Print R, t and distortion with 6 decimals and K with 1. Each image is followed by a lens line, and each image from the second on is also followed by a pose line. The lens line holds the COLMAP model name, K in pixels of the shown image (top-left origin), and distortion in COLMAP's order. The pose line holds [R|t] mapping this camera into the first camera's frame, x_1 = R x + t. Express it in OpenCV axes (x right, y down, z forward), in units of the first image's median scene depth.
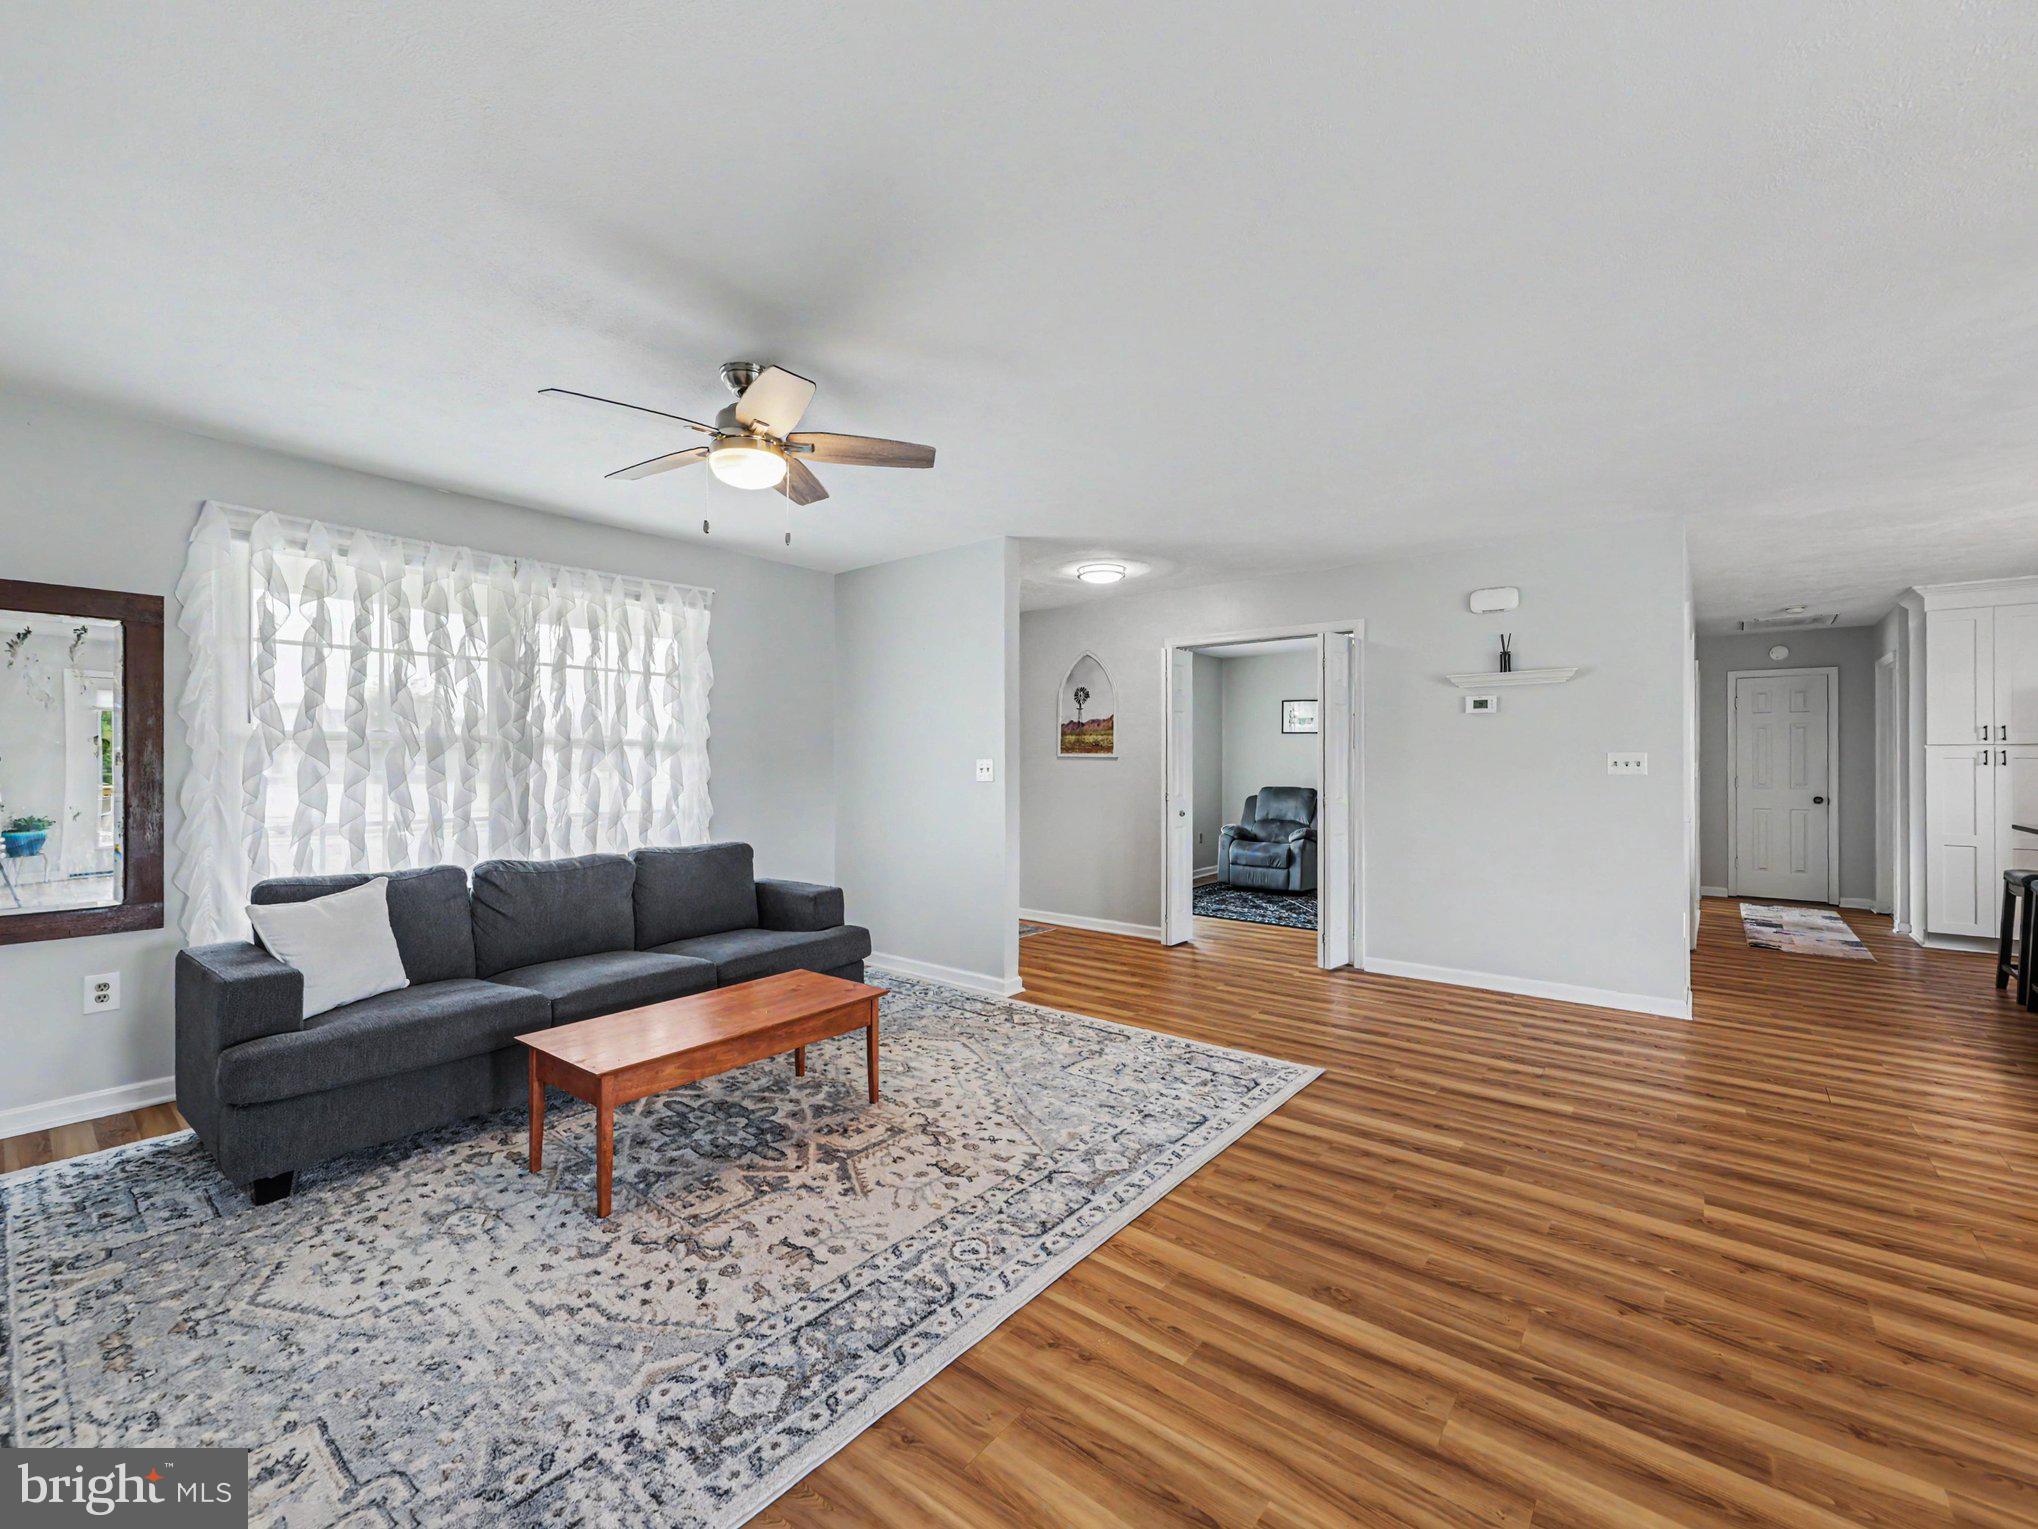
lens RADIAL K [[853.6, 0, 1009.7], [0, 853.6, 766.7], [0, 0, 1]] dist [0.002184, 0.000174]
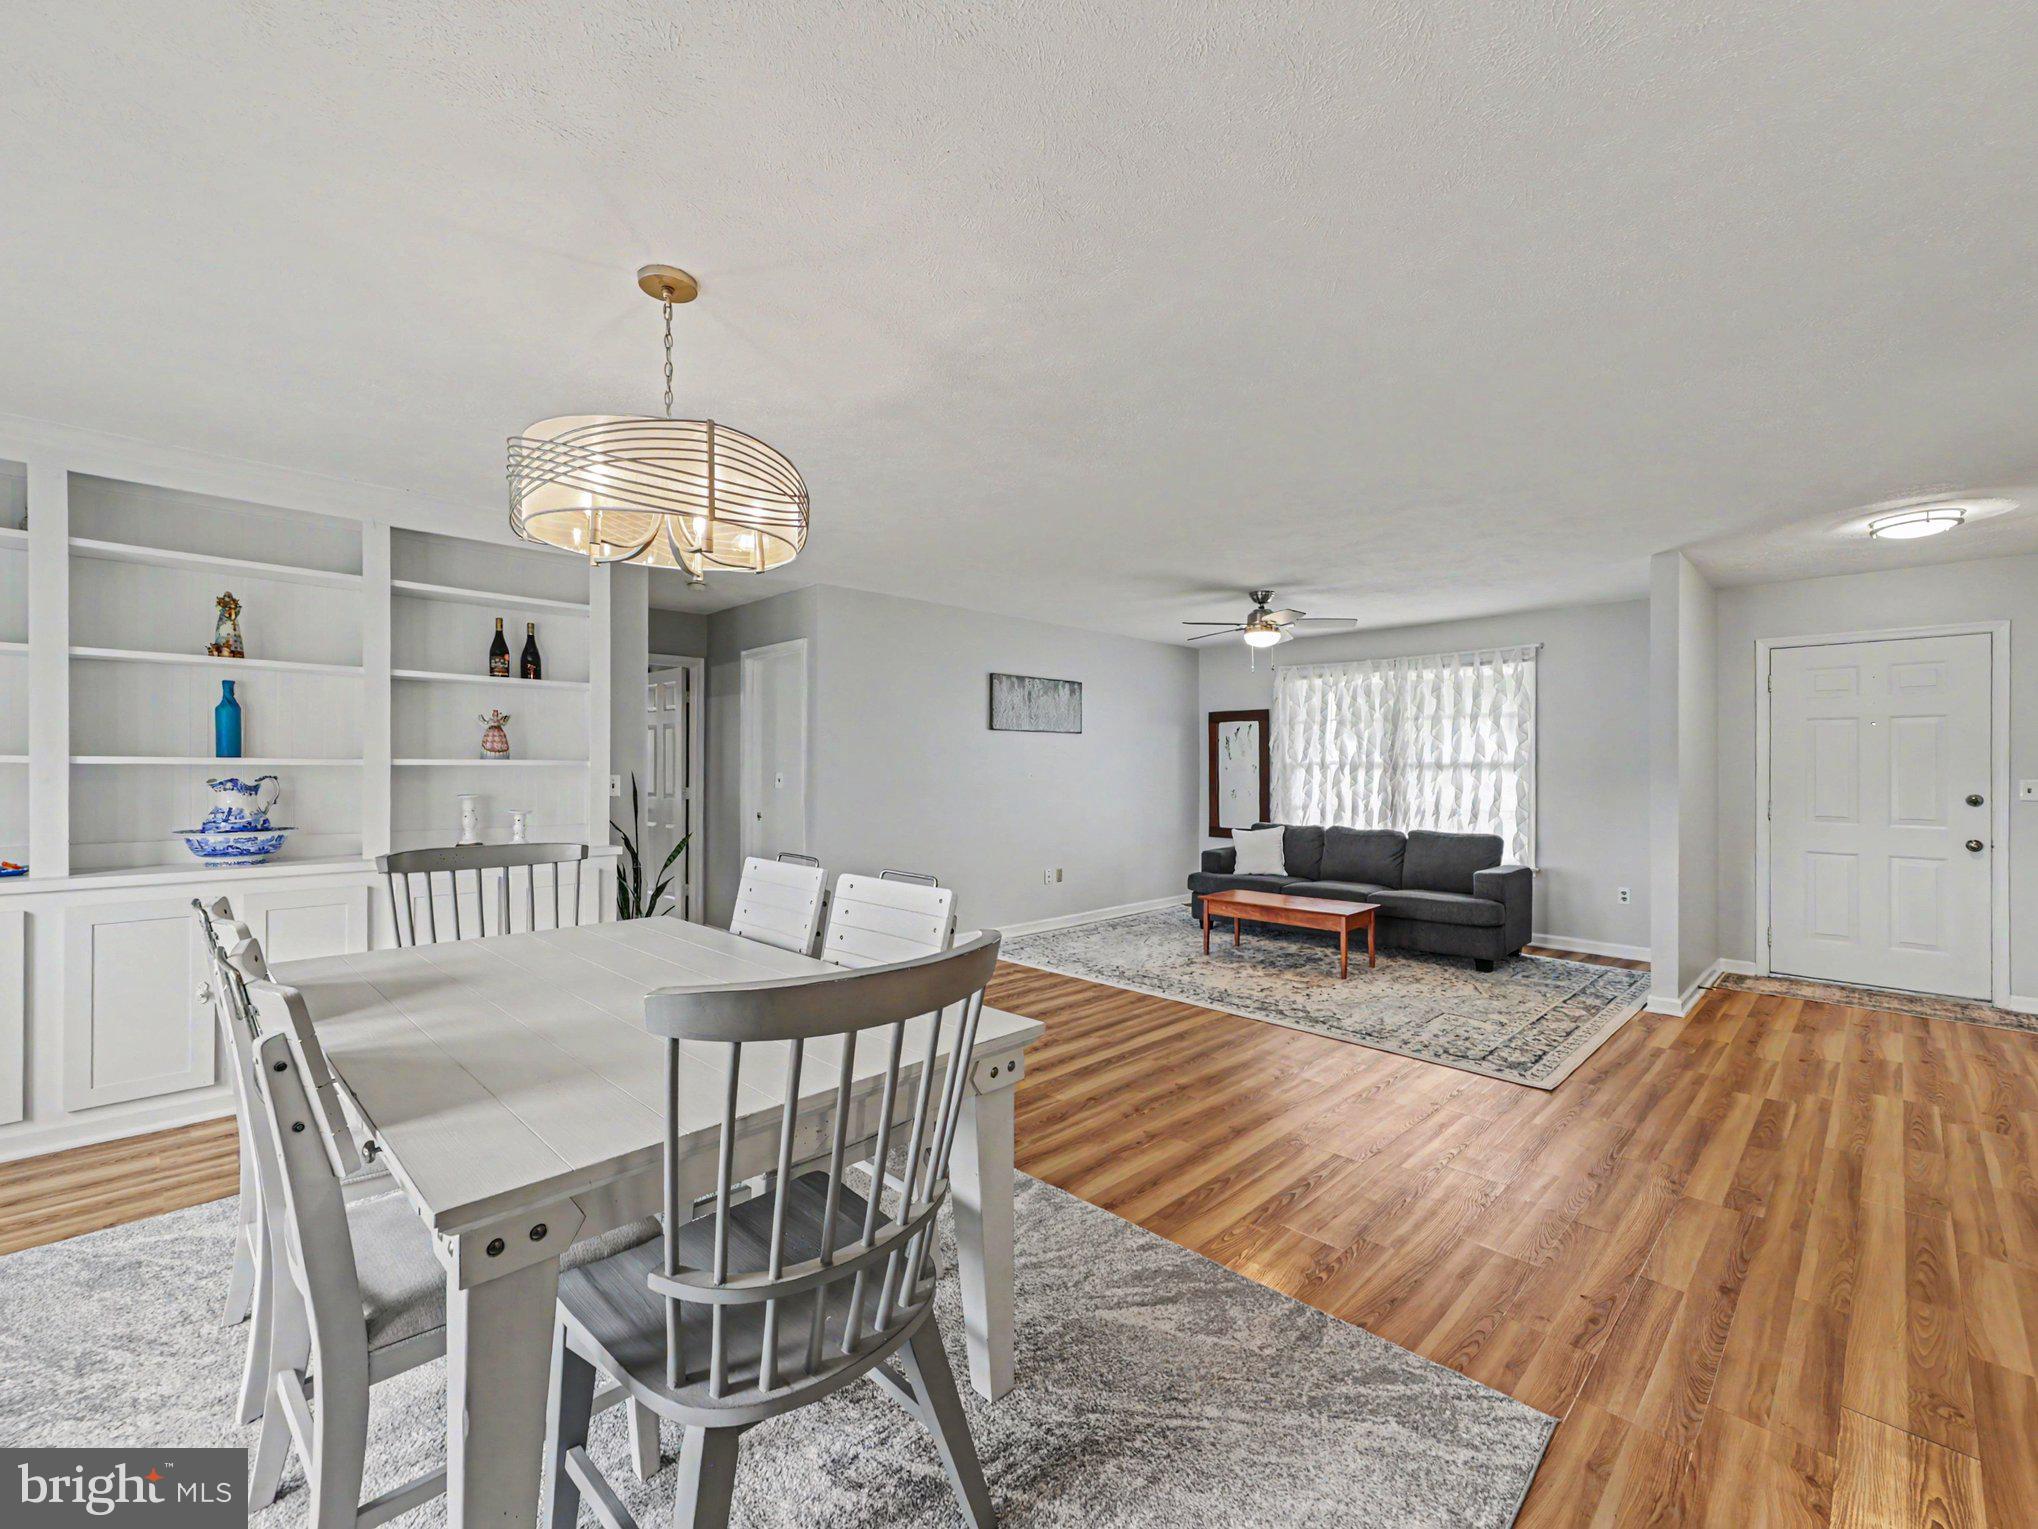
lens RADIAL K [[881.7, 0, 1019.0], [0, 881.7, 764.5], [0, 0, 1]] dist [0.002709, -0.000390]
pose [[-0.101486, -0.000823, -0.994837, 1.699200], [-0.005558, 0.999985, -0.000260, -0.032186], [0.994821, 0.005503, -0.101489, 0.543487]]
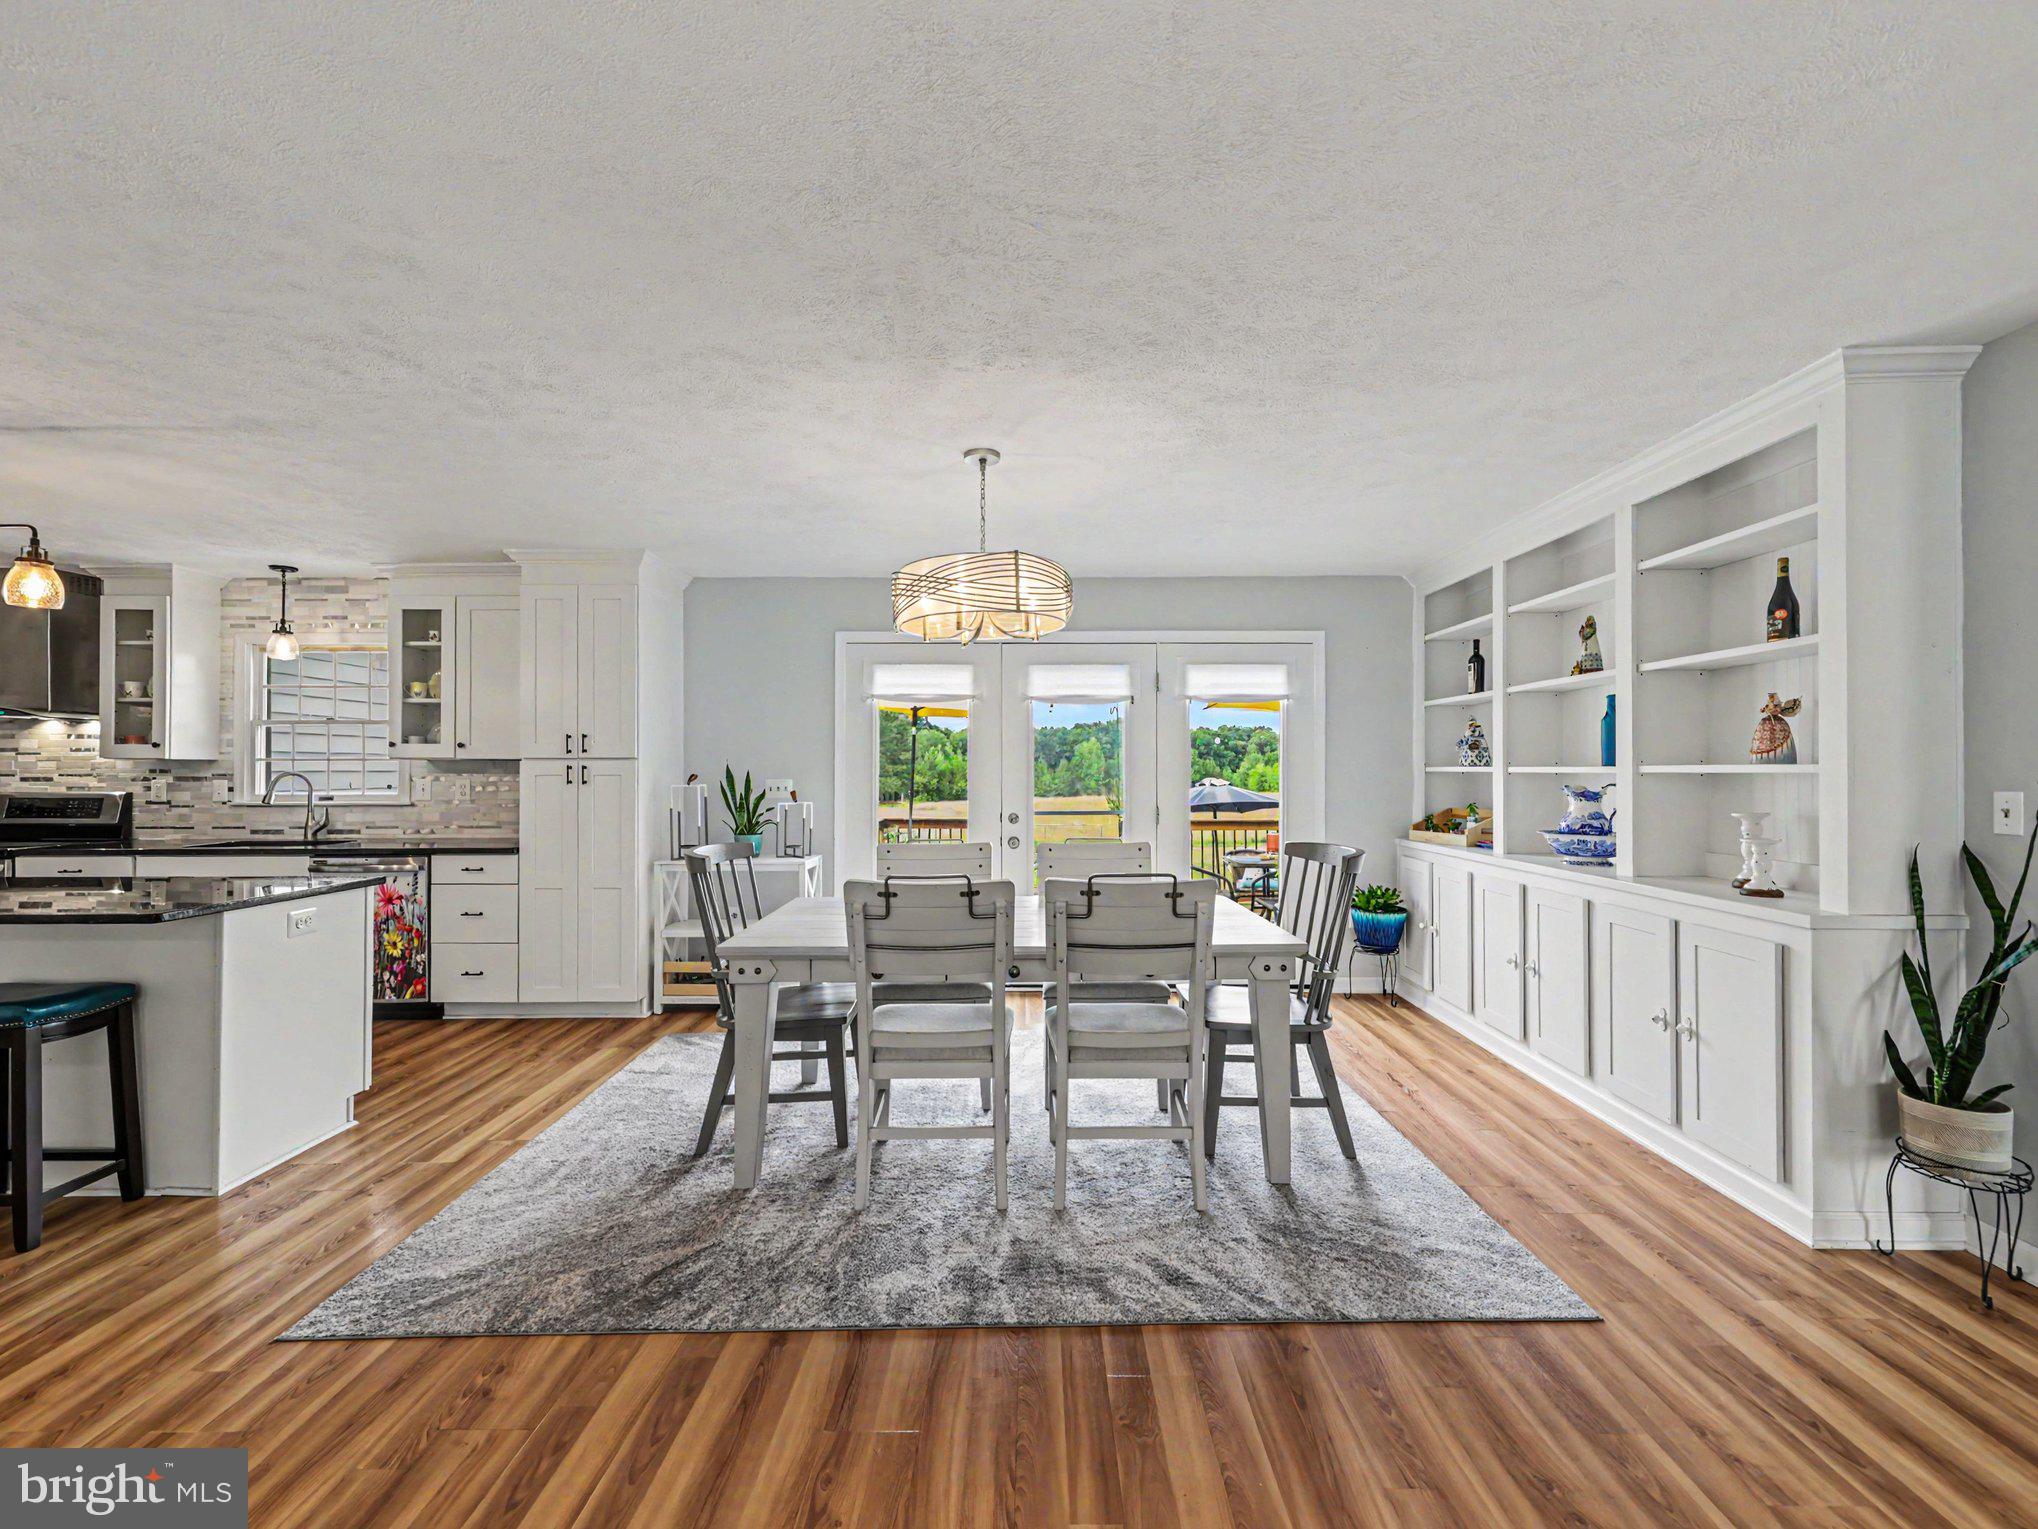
lens RADIAL K [[881.7, 0, 1019.0], [0, 881.7, 764.5], [0, 0, 1]] dist [0.002709, -0.000390]
pose [[-0.627605, 0.007489, 0.778496, 0.145649], [0.001741, 0.999965, -0.008215, -0.028909], [-0.778530, -0.003800, -0.627596, 0.833540]]
